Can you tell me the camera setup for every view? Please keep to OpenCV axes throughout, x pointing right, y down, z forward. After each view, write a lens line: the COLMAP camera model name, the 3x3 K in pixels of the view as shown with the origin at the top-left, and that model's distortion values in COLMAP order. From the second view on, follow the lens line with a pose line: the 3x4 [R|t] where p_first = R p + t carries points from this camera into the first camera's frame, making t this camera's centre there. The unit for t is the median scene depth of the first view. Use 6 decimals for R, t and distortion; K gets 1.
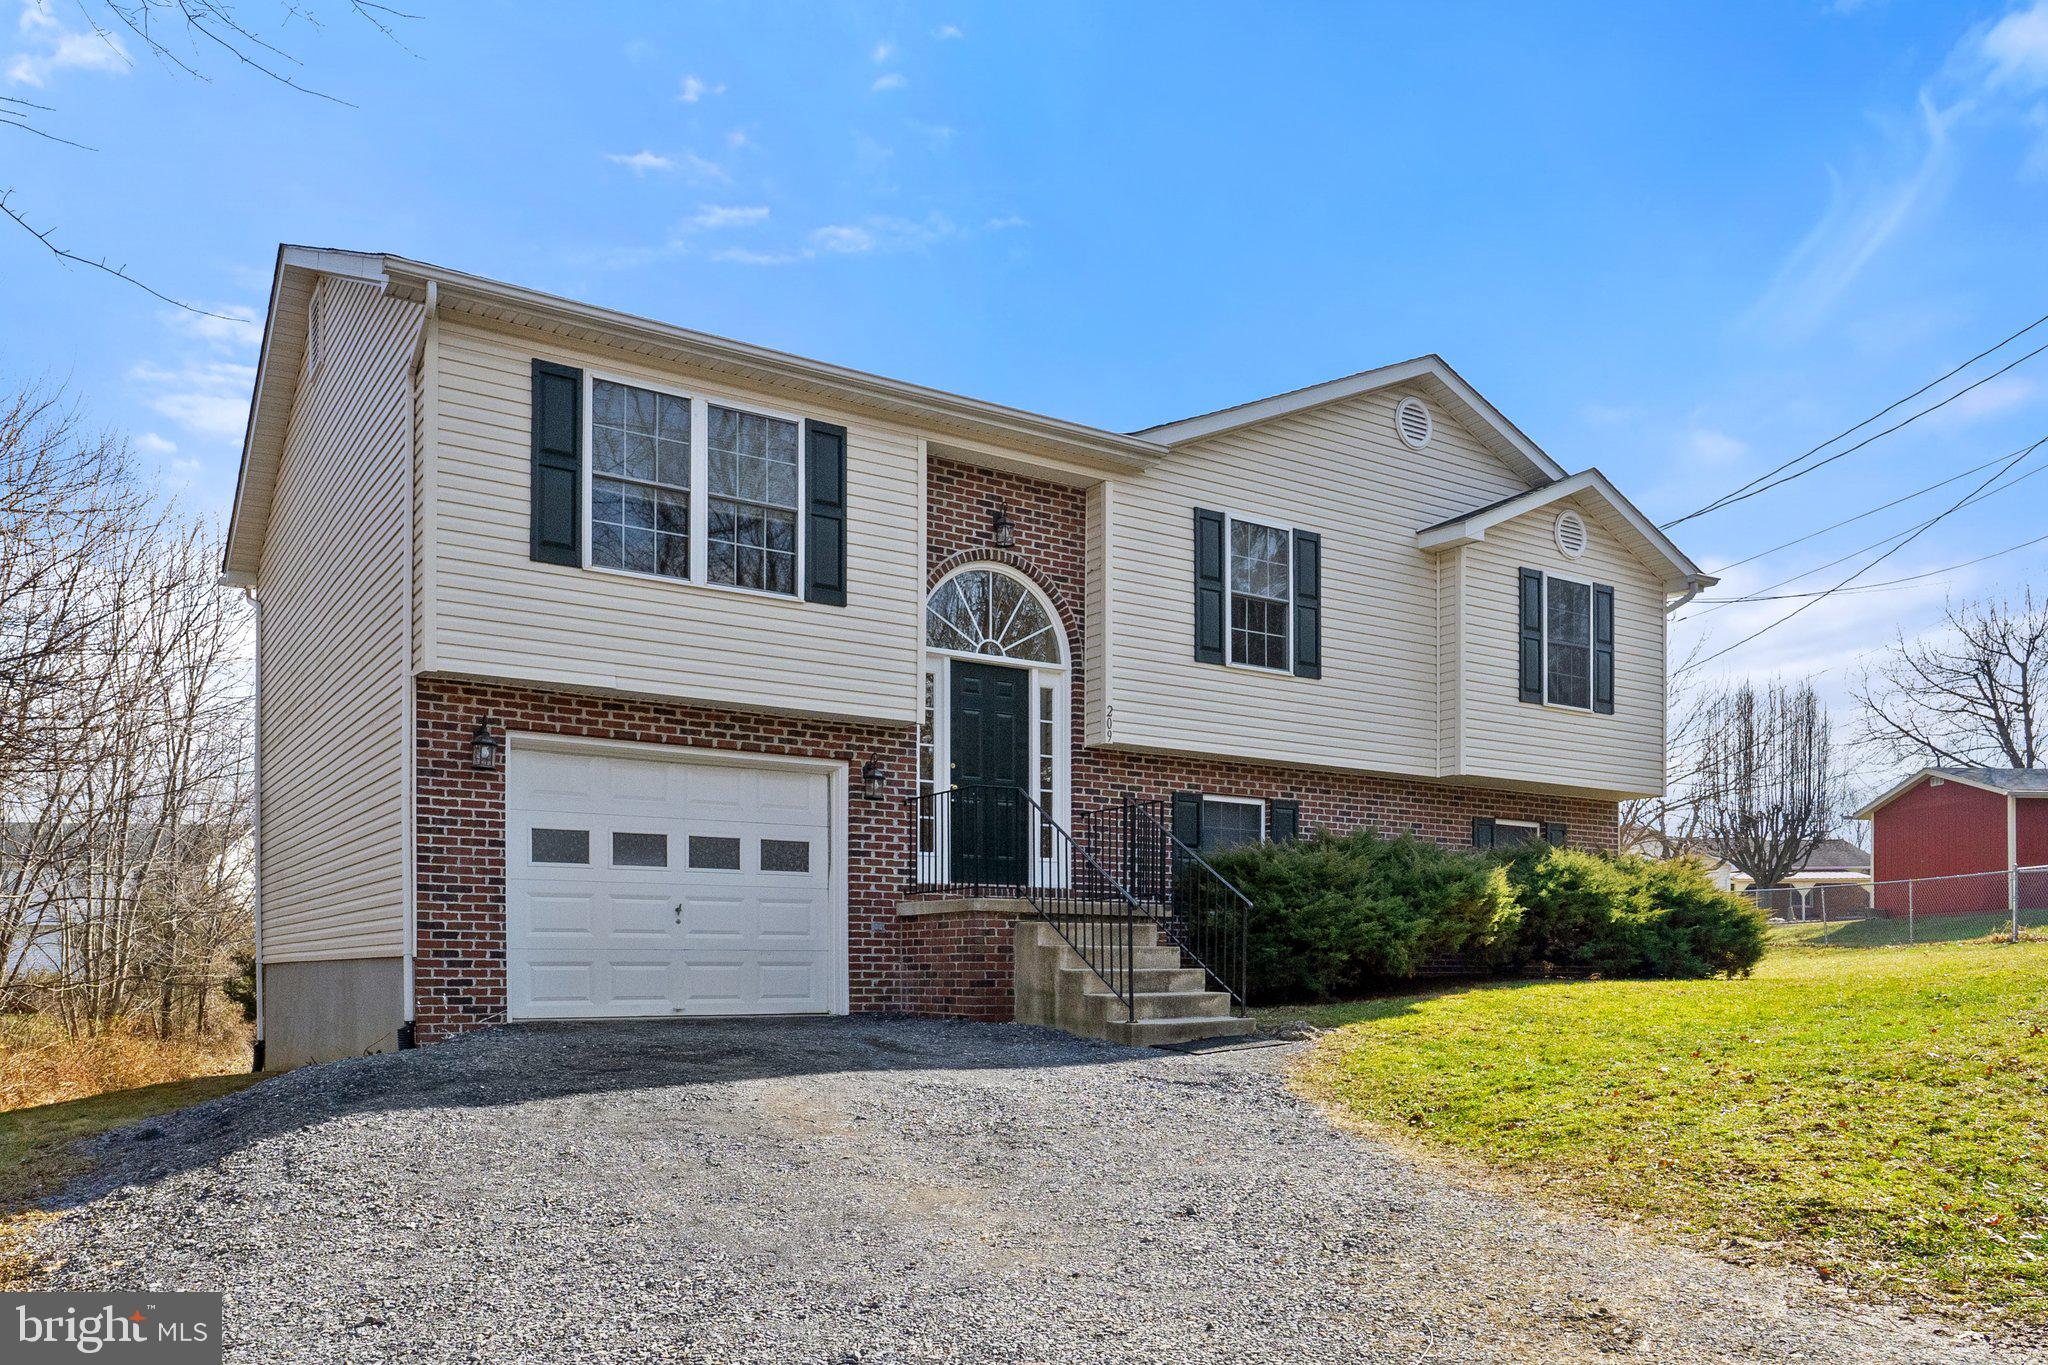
lens RADIAL K [[1533.5, 0, 1023.9], [0, 1533.5, 688.5], [0, 0, 1]] dist [-0.003160, 0.002802]
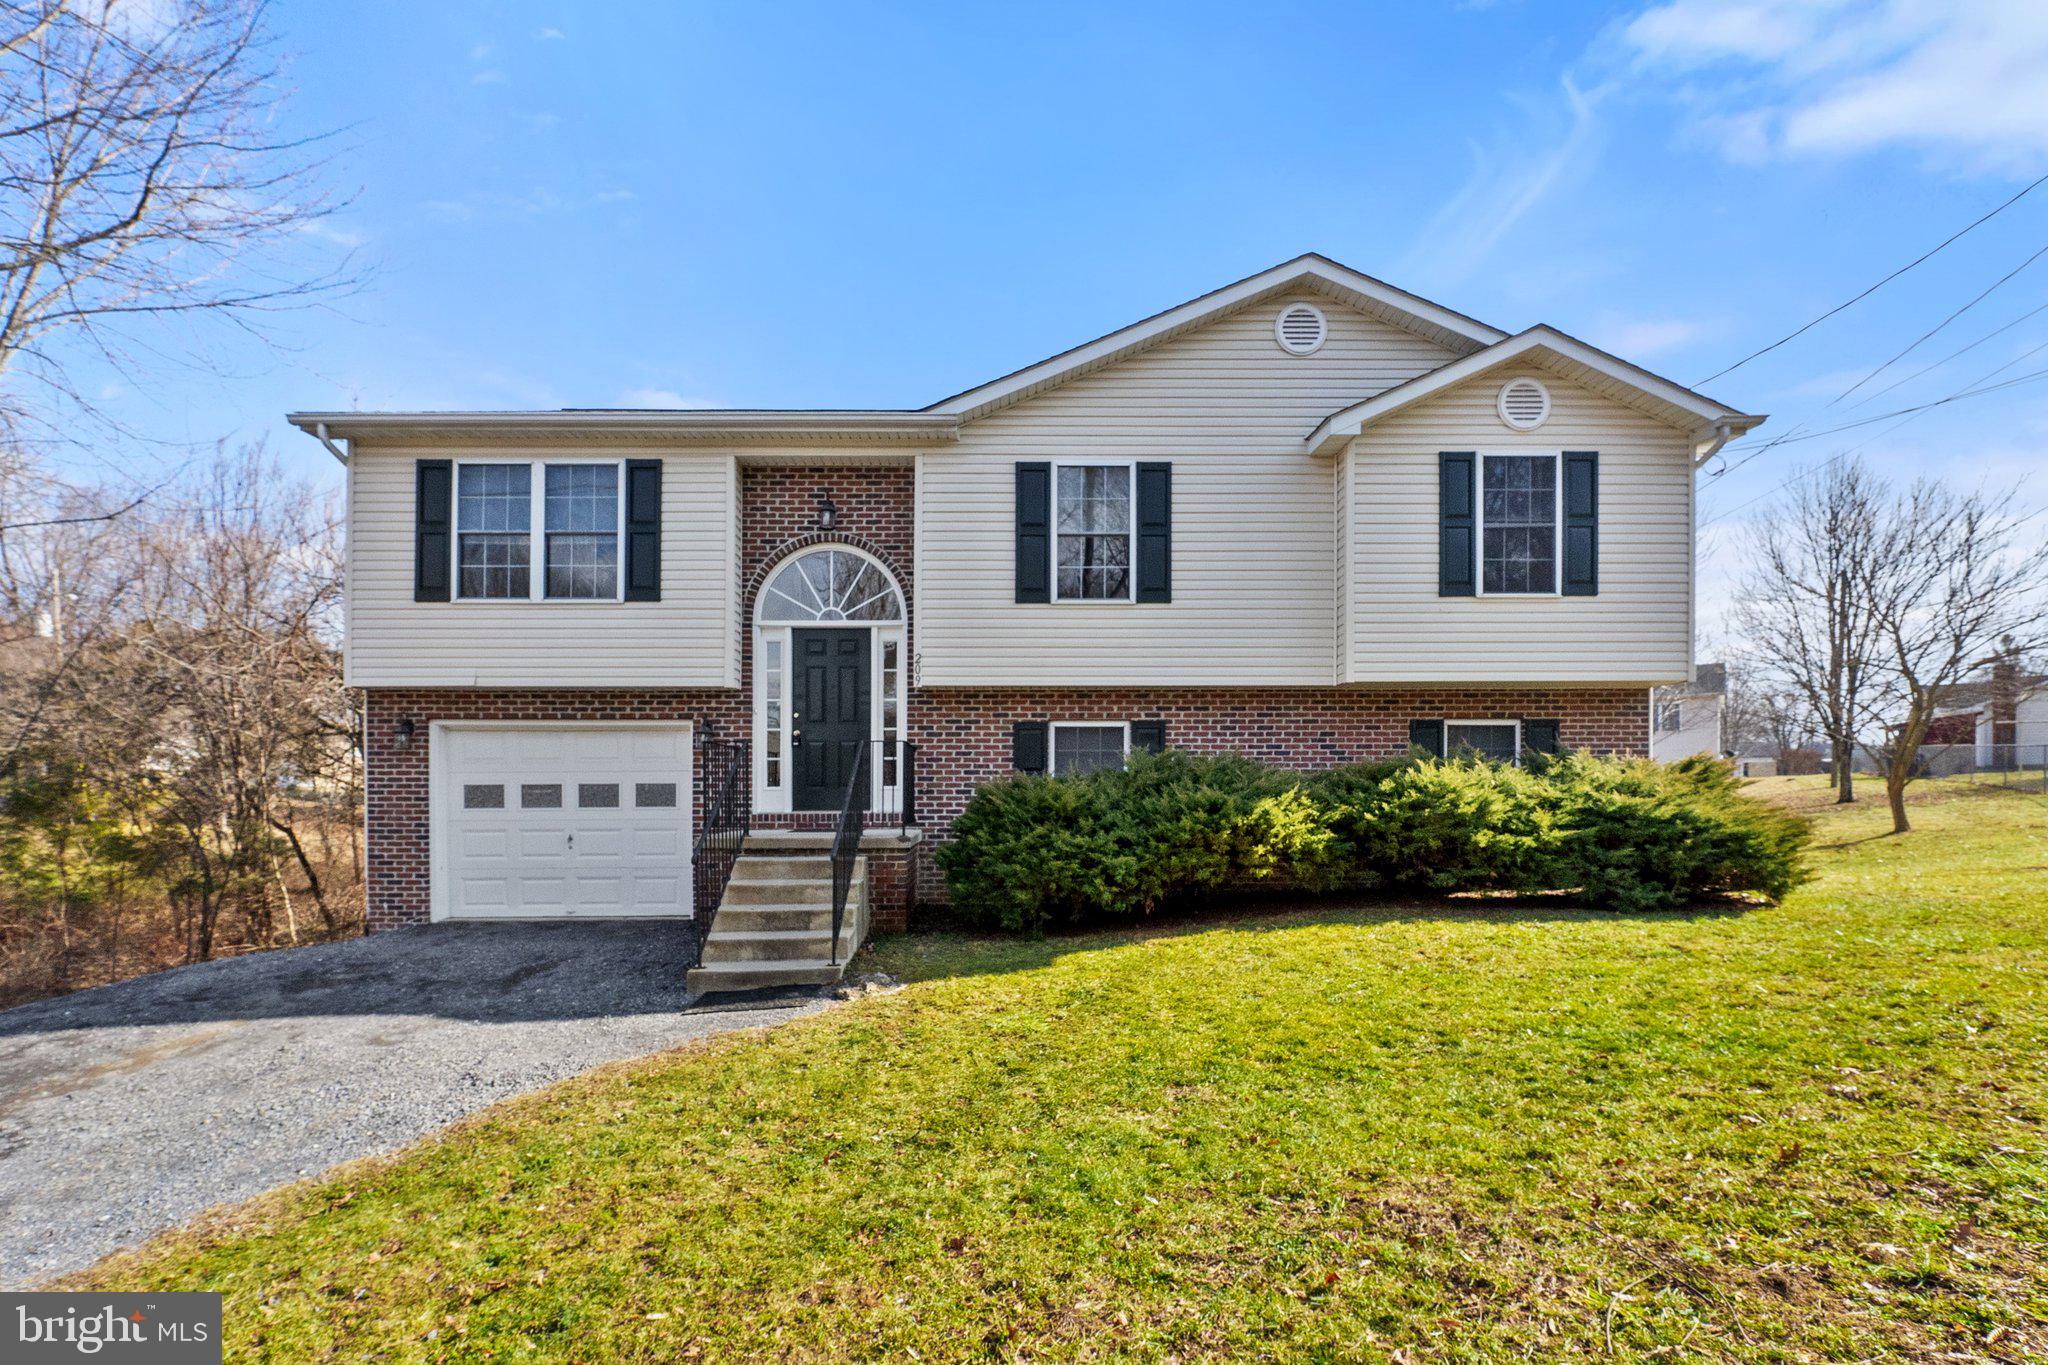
lens RADIAL K [[901.4, 0, 1023.2], [0, 901.4, 673.3], [0, 0, 1]] dist [-0.011833, -0.000590]
pose [[0.838071, -0.072870, -0.540673, 0.474423], [0.105363, 0.994001, 0.029349, 0.014113], [0.535291, -0.081563, 0.840721, 0.470070]]
